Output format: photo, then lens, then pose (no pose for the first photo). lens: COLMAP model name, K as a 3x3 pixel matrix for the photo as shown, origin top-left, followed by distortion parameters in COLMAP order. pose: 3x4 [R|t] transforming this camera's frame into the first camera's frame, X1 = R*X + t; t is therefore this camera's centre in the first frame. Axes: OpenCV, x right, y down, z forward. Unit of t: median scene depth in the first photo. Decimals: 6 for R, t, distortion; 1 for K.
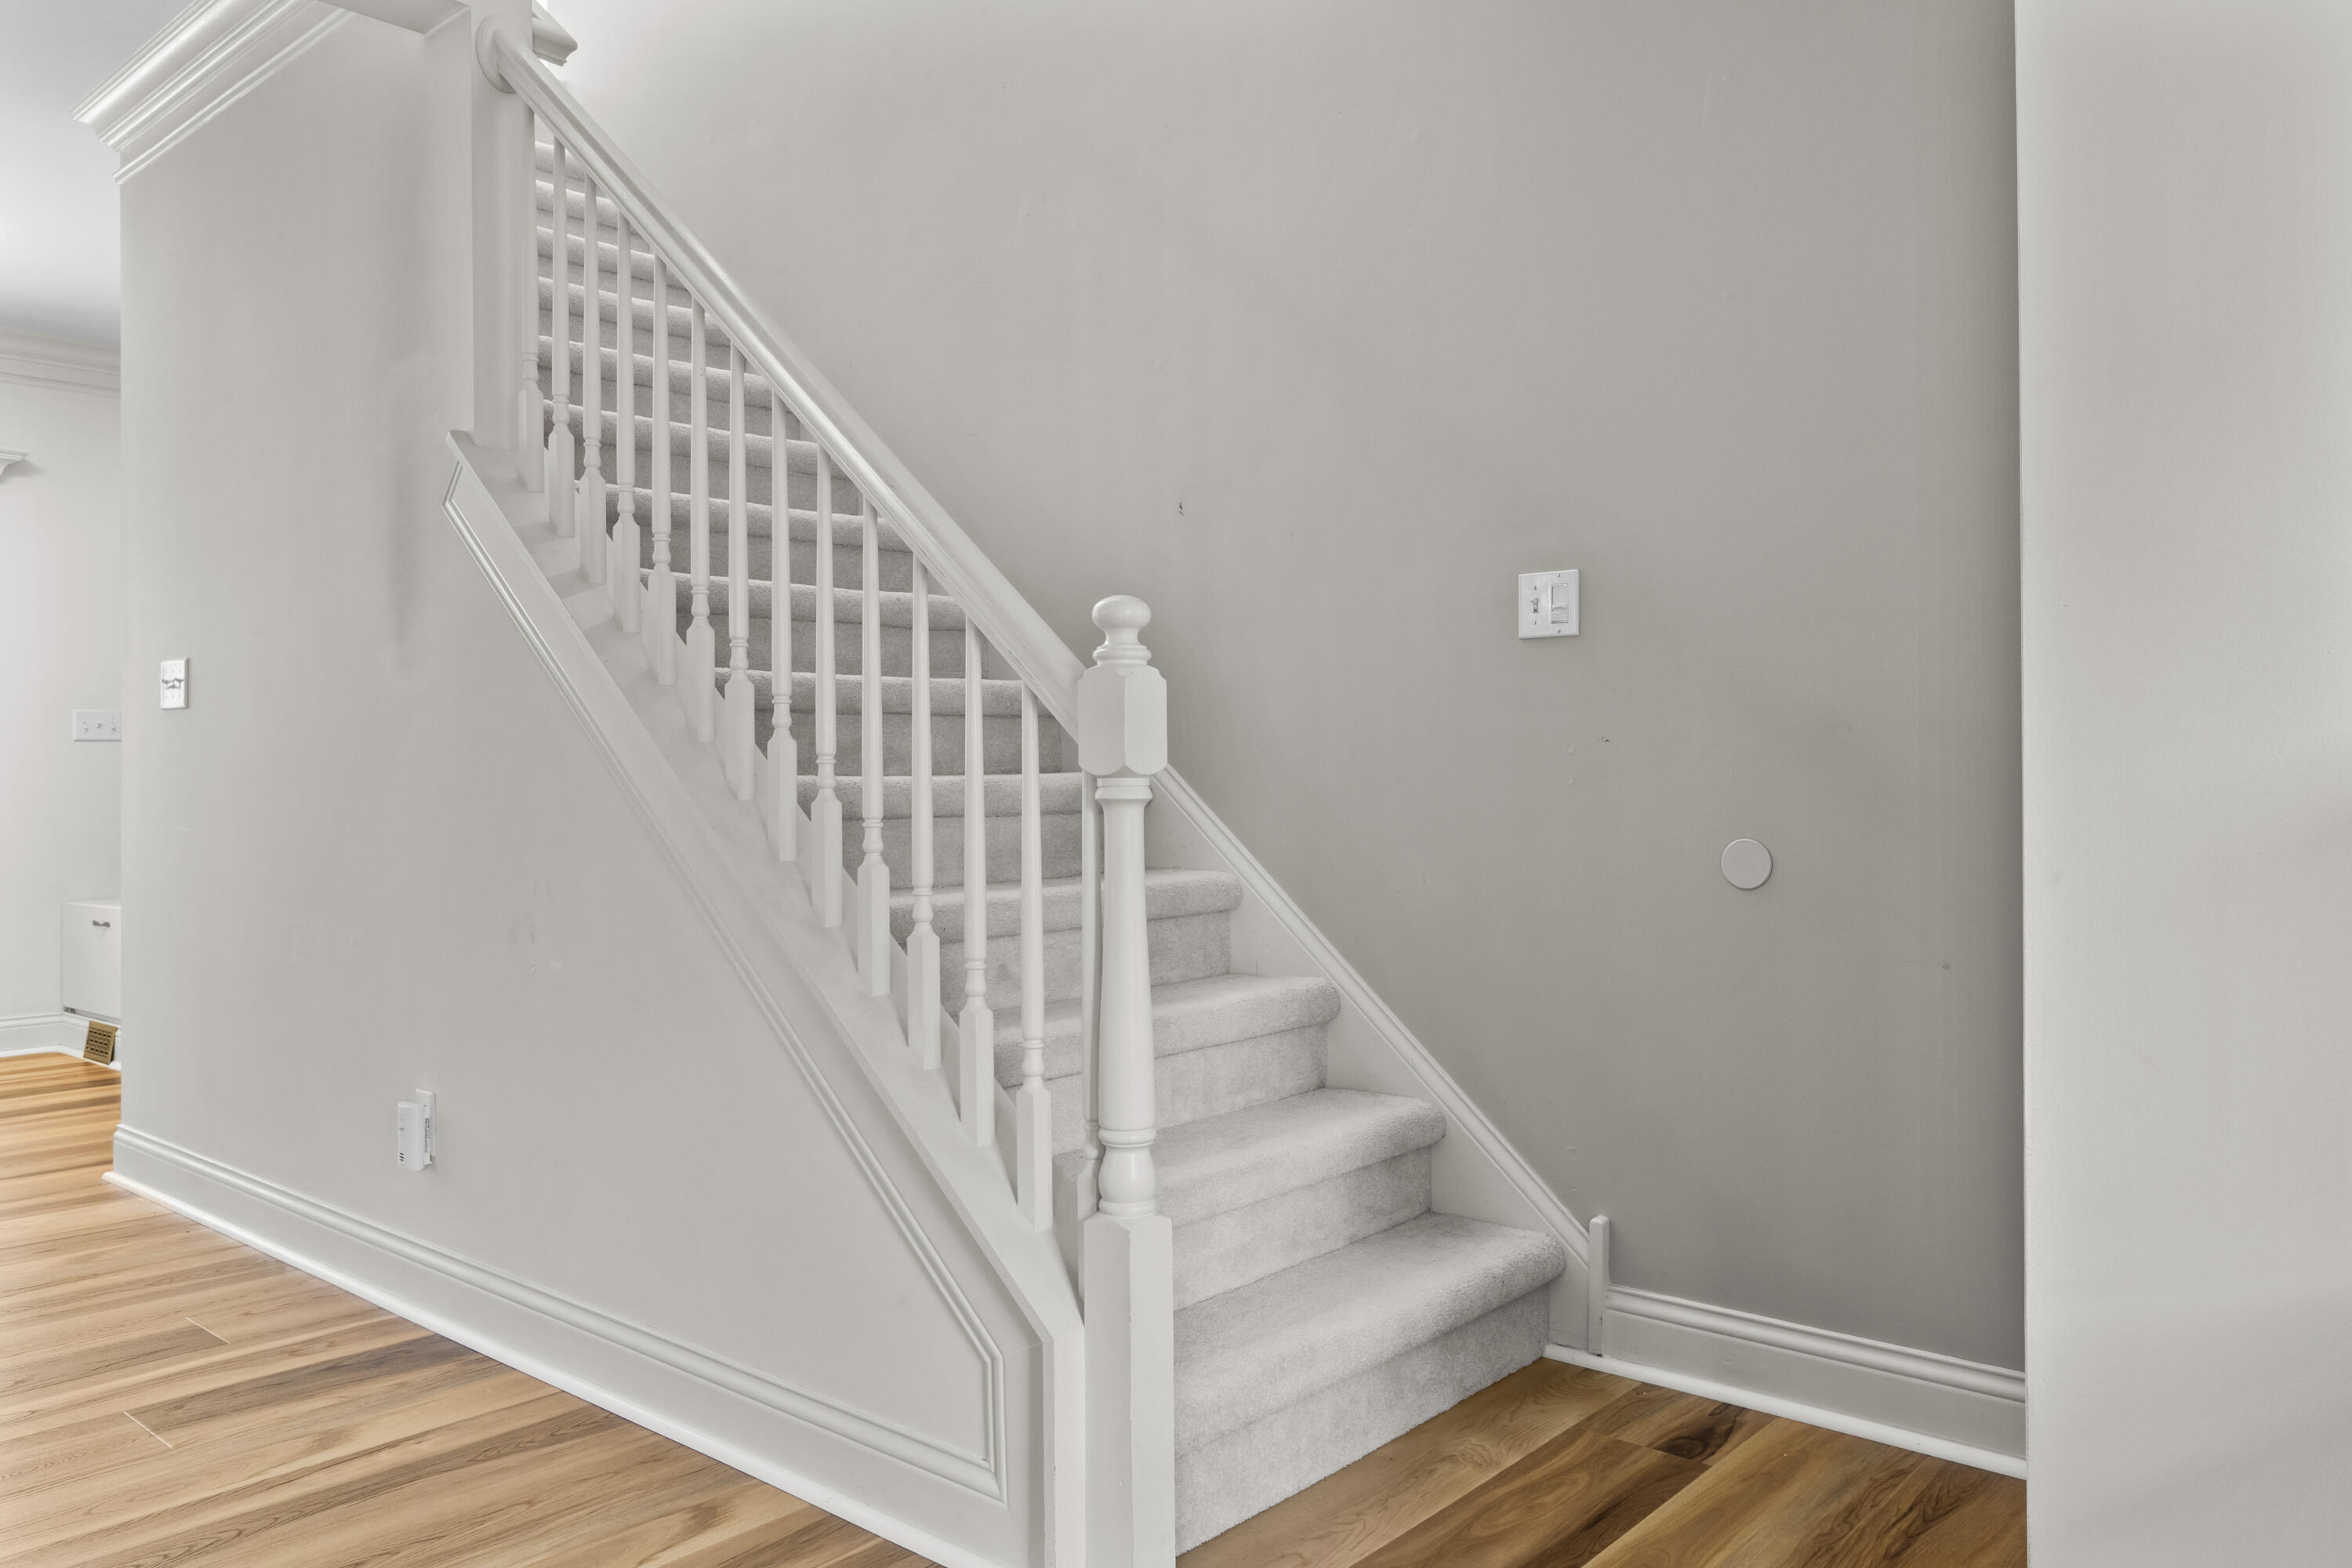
lens RADIAL K [[1660.2, 0, 1176.0], [0, 1660.2, 784.0], [0, 0, 1]] dist [0.006237, 0.006456]
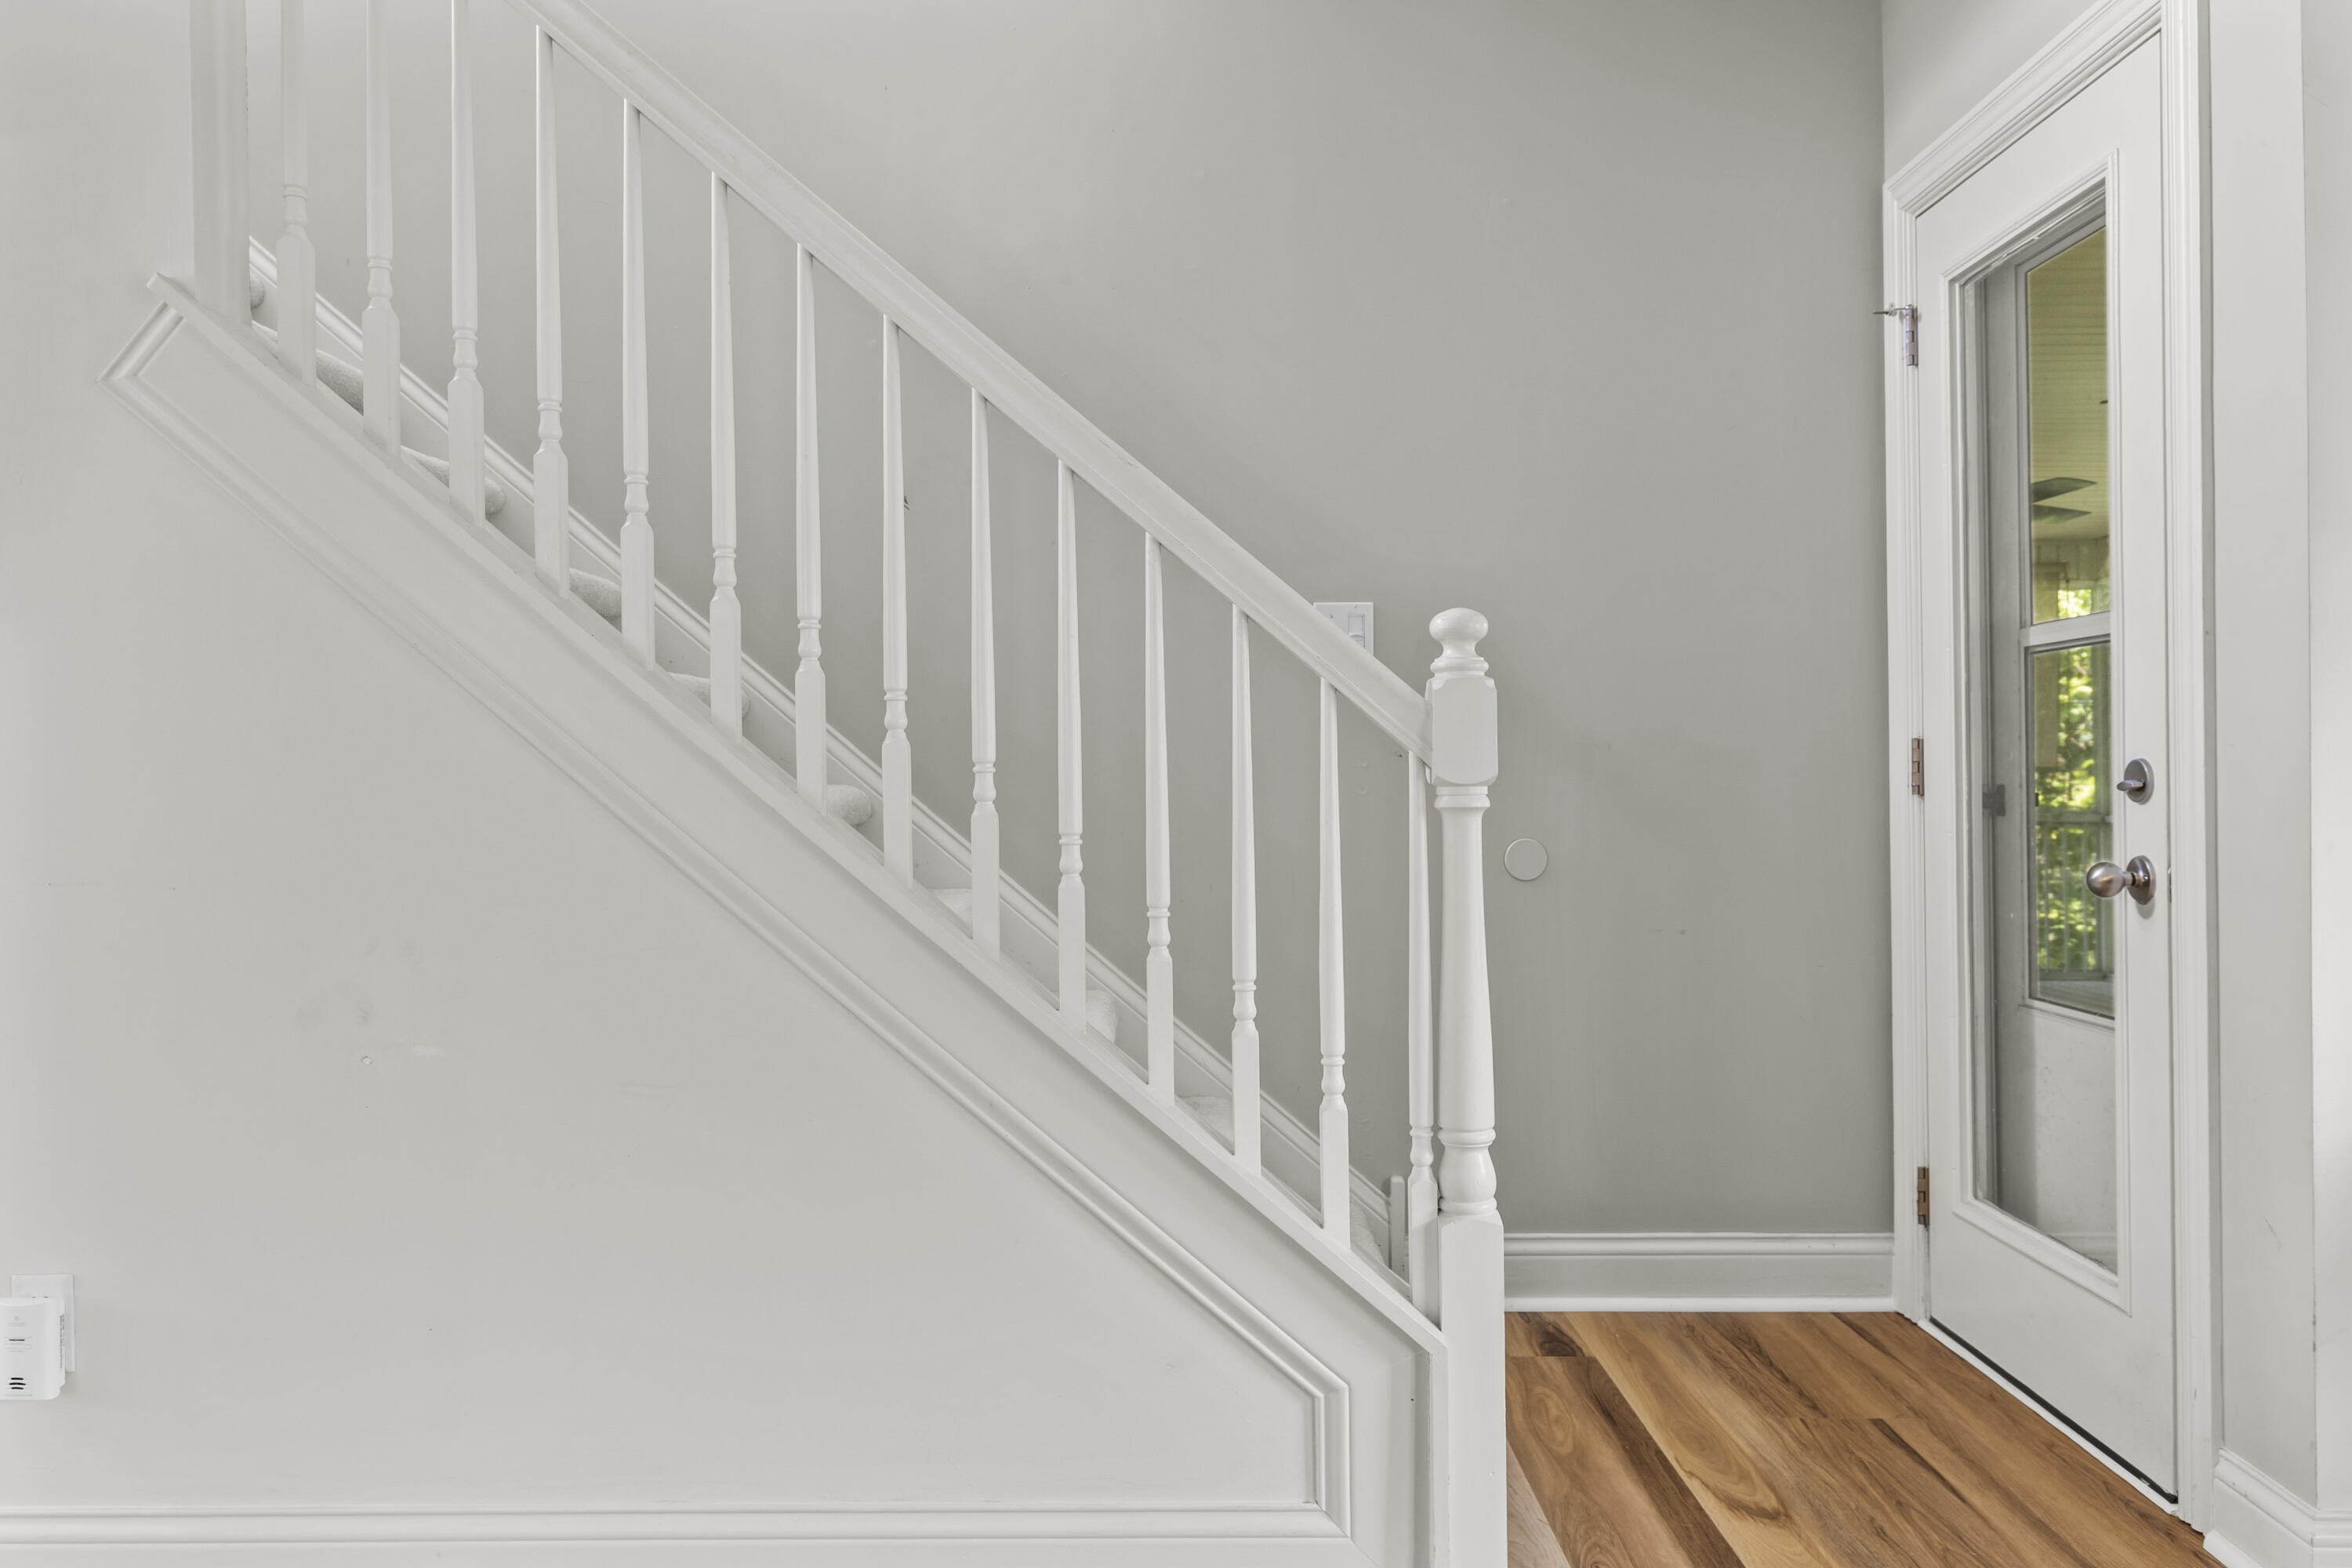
lens RADIAL K [[1655.4, 0, 1176.0], [0, 1655.4, 784.0], [0, 0, 1]] dist [-0.000408, 0.000563]
pose [[0.758005, -0.000516, 0.652249, -0.731923], [0.006851, 0.999951, -0.007171, 0.000885], [-0.652213, 0.009904, 0.757971, 0.300492]]
